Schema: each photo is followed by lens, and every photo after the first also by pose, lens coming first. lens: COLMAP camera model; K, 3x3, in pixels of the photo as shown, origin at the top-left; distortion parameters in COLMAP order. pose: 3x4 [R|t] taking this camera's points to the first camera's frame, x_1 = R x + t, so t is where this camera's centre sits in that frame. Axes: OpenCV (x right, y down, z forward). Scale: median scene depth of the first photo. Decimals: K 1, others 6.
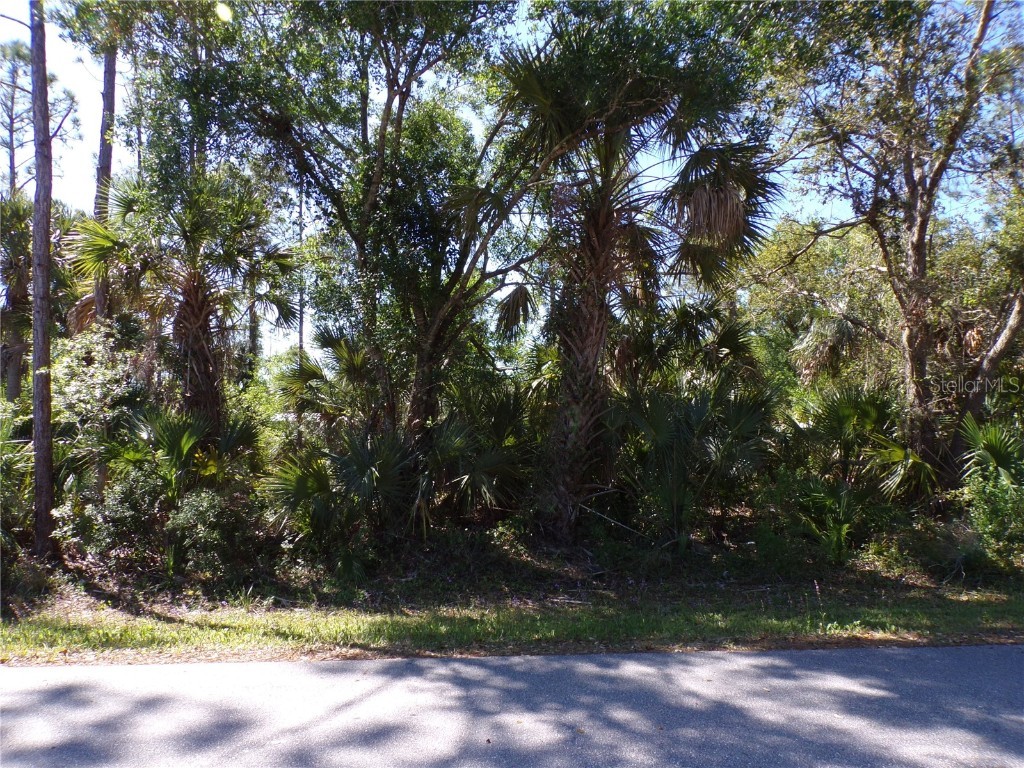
lens RADIAL K [[698.5, 0, 513.4], [0, 698.5, 385.3], [0, 0, 1]] dist [-0.023566, 0.029728]
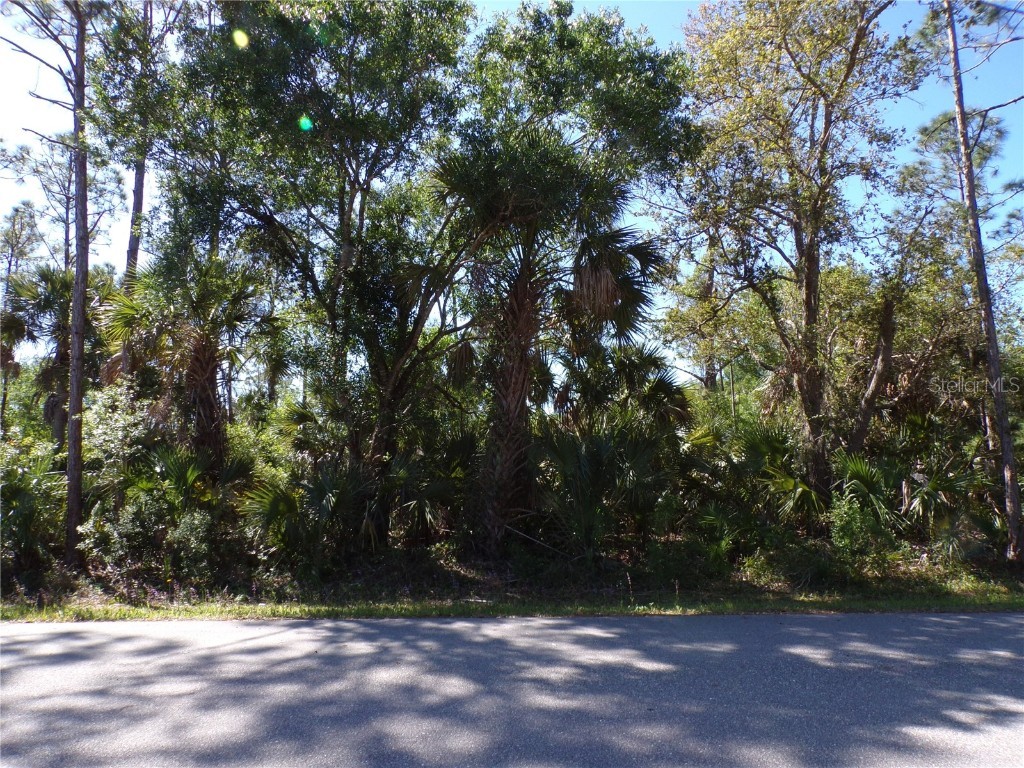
lens RADIAL K [[698.5, 0, 510.4], [0, 698.5, 381.8], [0, 0, 1]] dist [-0.023566, 0.029728]
pose [[0.998386, -0.011309, -0.055659, 0.171313], [0.007764, 0.997951, -0.063518, 0.001774], [0.056263, 0.062983, 0.996427, -0.205988]]
